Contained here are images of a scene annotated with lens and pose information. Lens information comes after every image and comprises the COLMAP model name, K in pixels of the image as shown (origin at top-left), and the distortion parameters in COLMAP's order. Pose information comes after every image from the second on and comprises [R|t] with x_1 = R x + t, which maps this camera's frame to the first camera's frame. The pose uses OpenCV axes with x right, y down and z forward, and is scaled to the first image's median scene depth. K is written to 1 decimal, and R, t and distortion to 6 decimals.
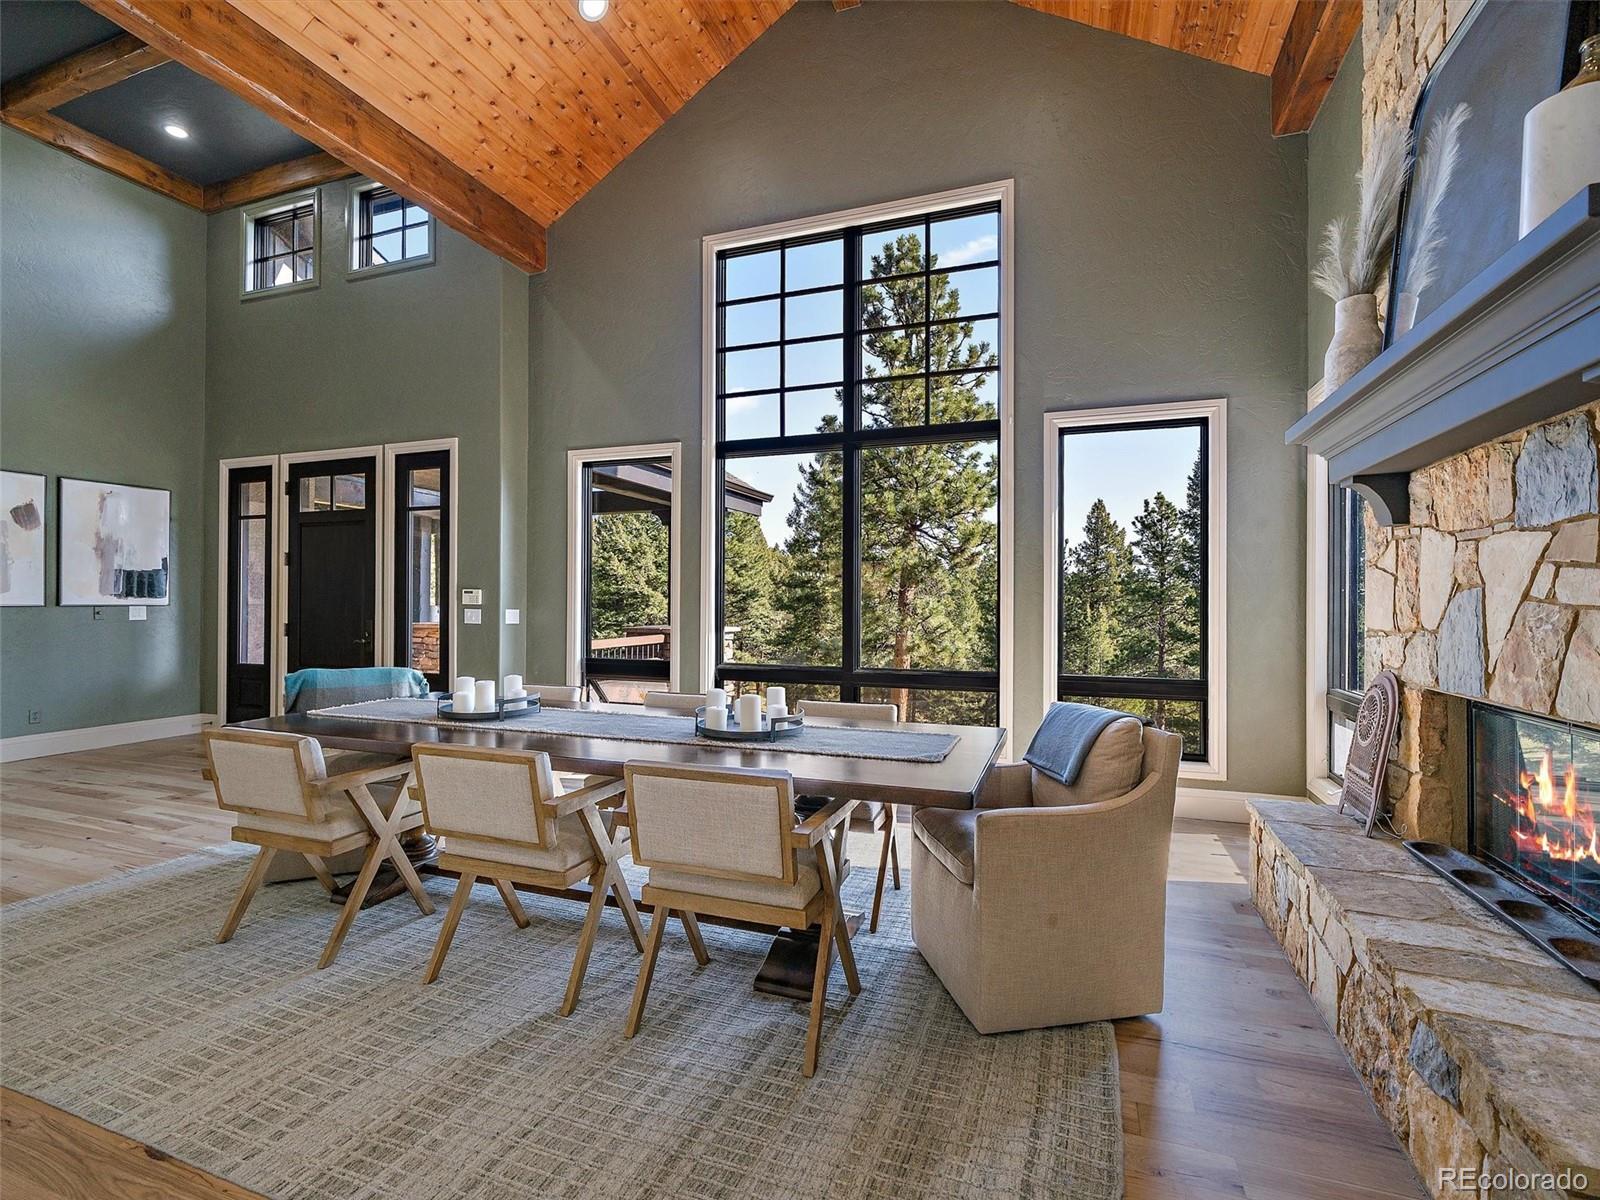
lens RADIAL K [[730.6, 0, 802.2], [0, 730.6, 598.4], [0, 0, 1]] dist [-0.000505, -0.000072]
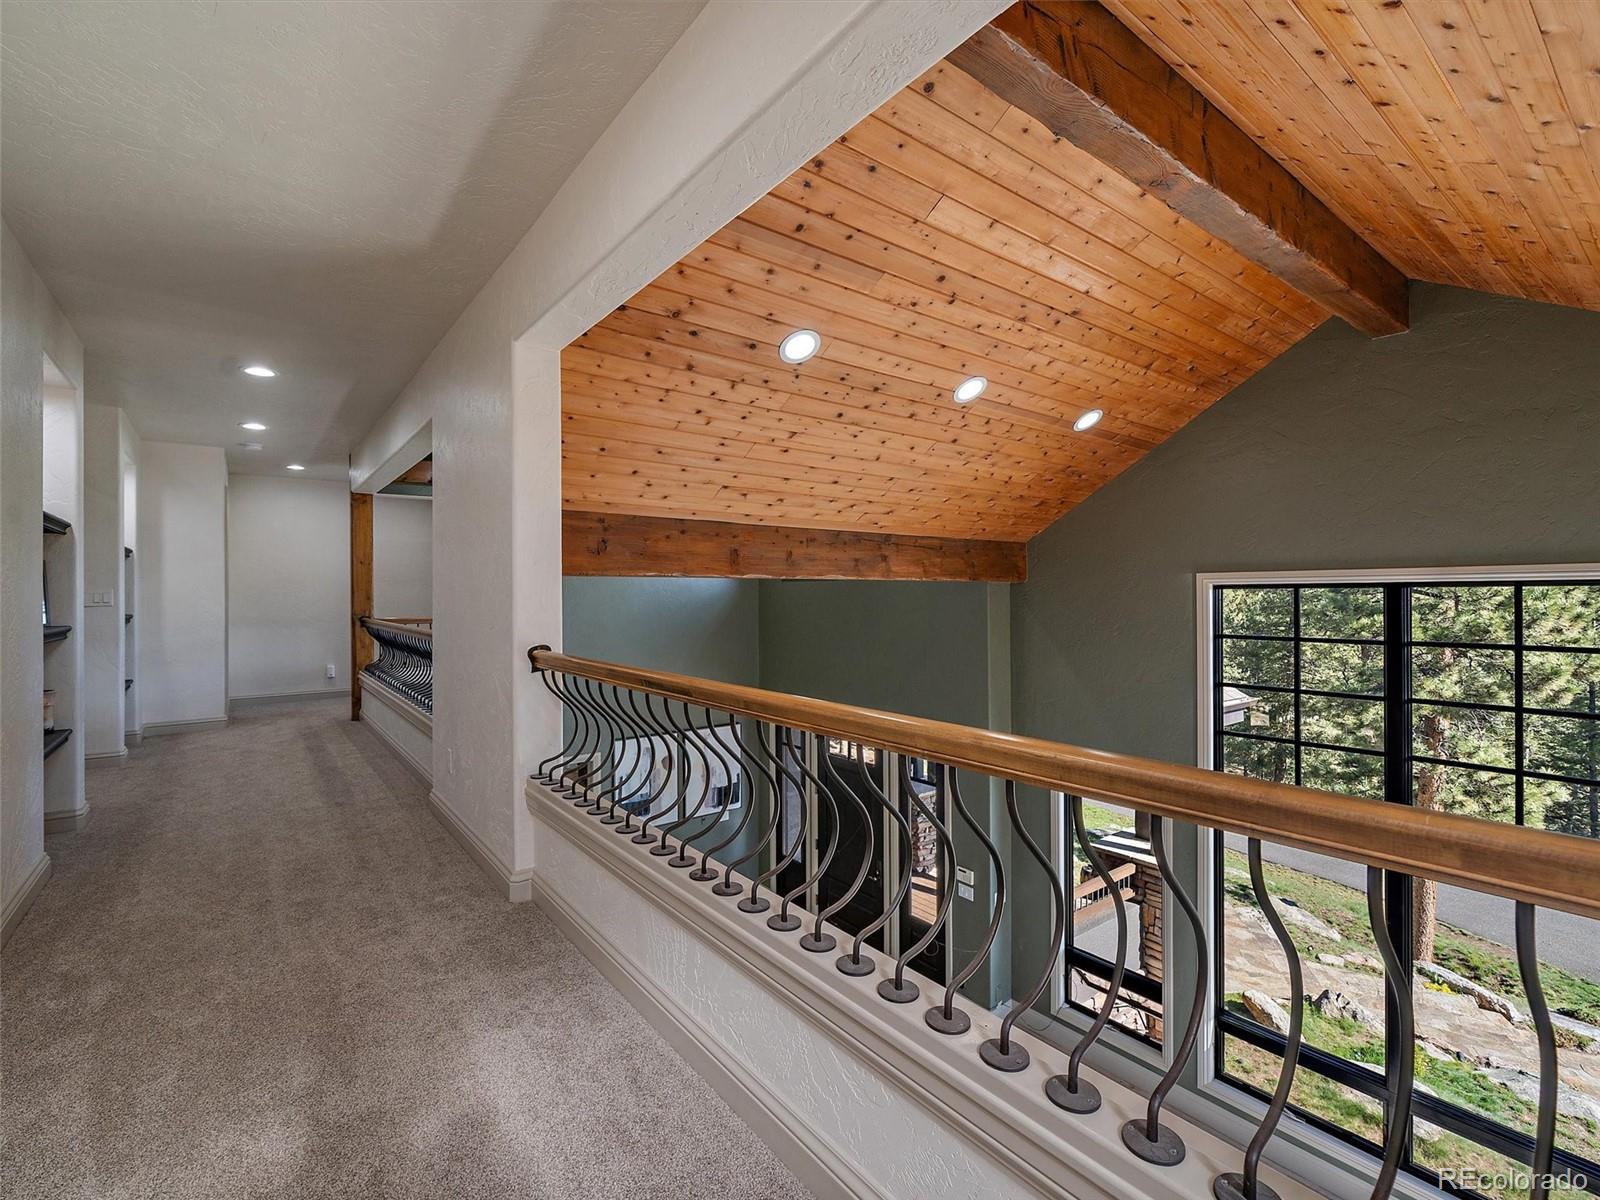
lens RADIAL K [[730.6, 0, 798.5], [0, 730.6, 598.4], [0, 0, 1]] dist [-0.000505, -0.000072]
pose [[0.846451, -0.006835, -0.532422, -0.061828], [0.012572, 0.999895, 0.007152, -0.445176], [0.532317, -0.012748, 0.846449, -0.098121]]
